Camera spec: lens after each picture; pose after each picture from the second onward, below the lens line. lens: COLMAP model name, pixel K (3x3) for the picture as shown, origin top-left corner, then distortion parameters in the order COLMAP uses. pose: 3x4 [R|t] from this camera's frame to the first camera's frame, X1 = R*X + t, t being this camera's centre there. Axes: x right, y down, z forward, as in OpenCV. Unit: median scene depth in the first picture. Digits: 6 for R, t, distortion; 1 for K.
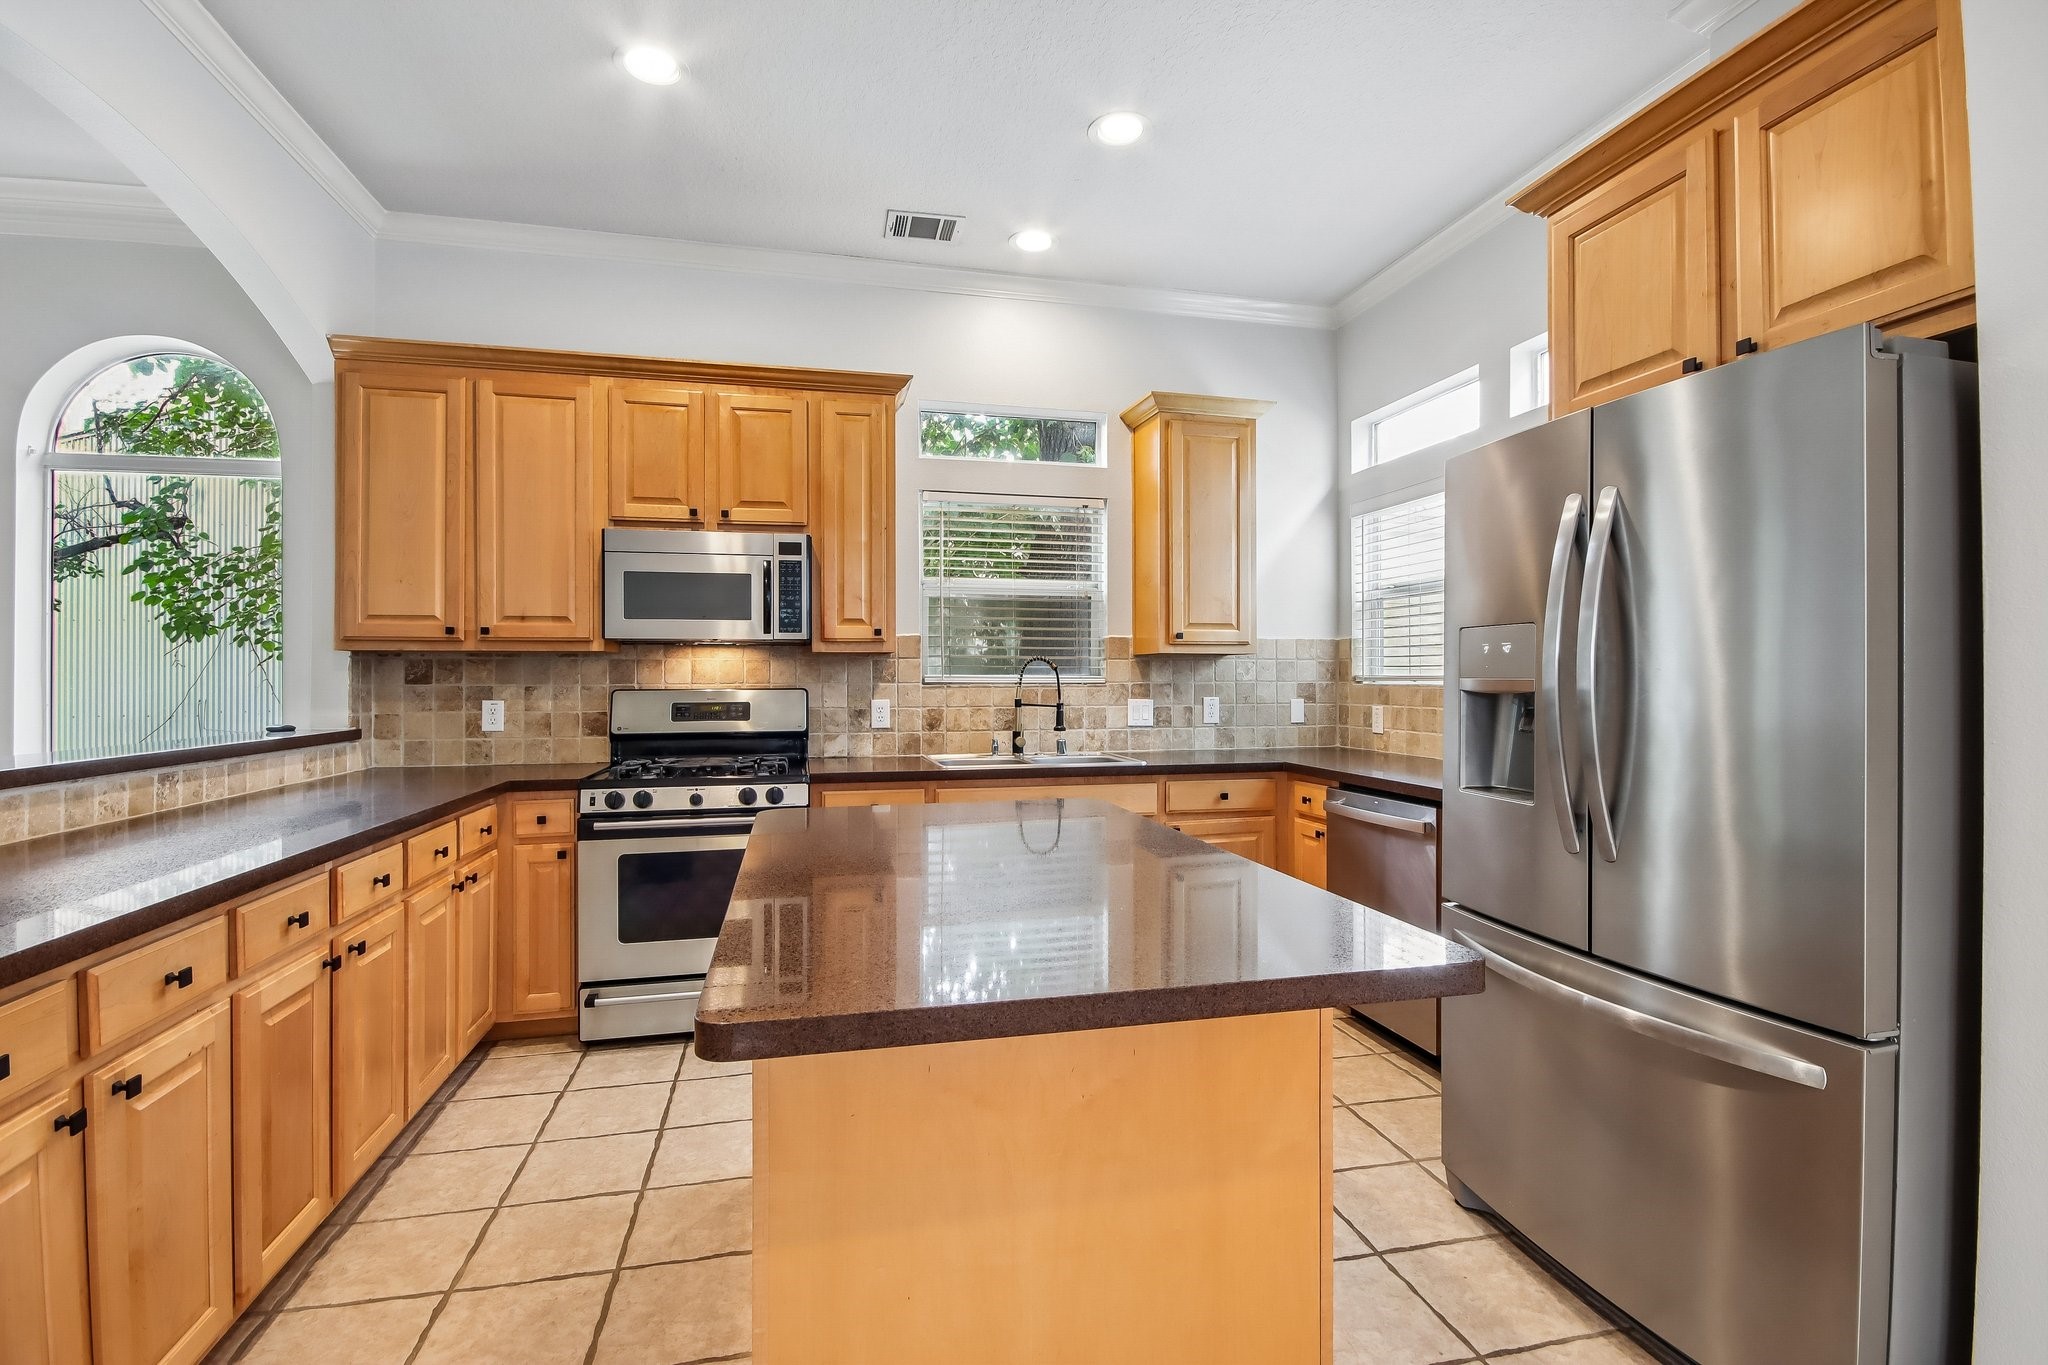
lens RADIAL K [[947.9, 0, 1018.4], [0, 947.9, 682.4], [0, 0, 1]] dist [0.005894, -0.001440]
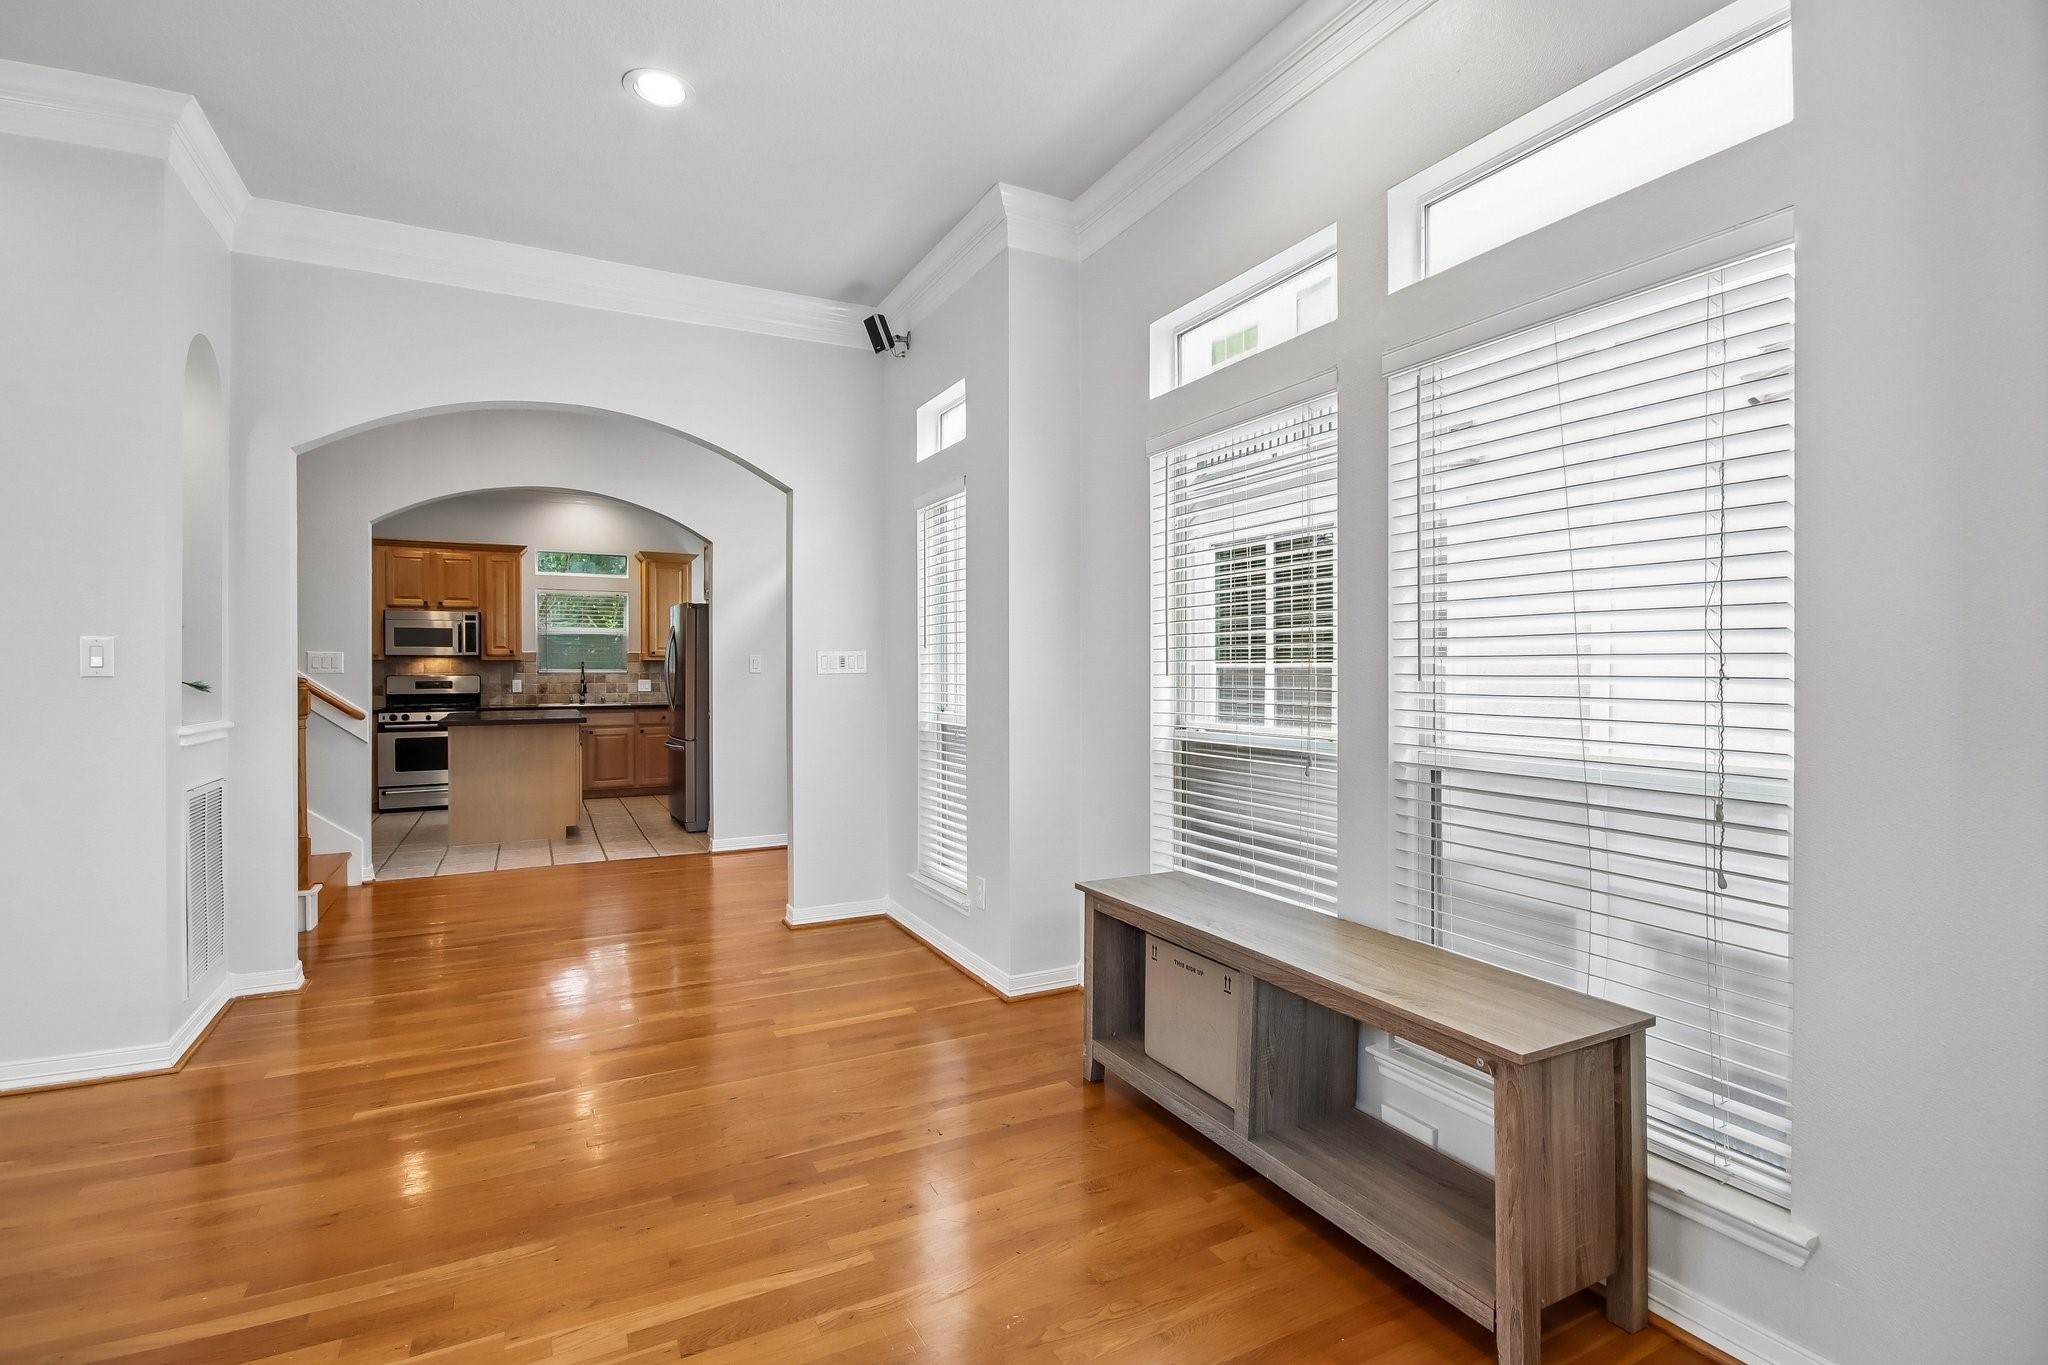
lens RADIAL K [[947.9, 0, 1028.2], [0, 947.9, 676.8], [0, 0, 1]] dist [0.005894, -0.001440]
pose [[0.967862, -0.003188, 0.251462, 0.503086], [0.002976, 0.999995, 0.001225, 0.011306], [-0.251464, -0.000437, 0.967866, -1.628316]]
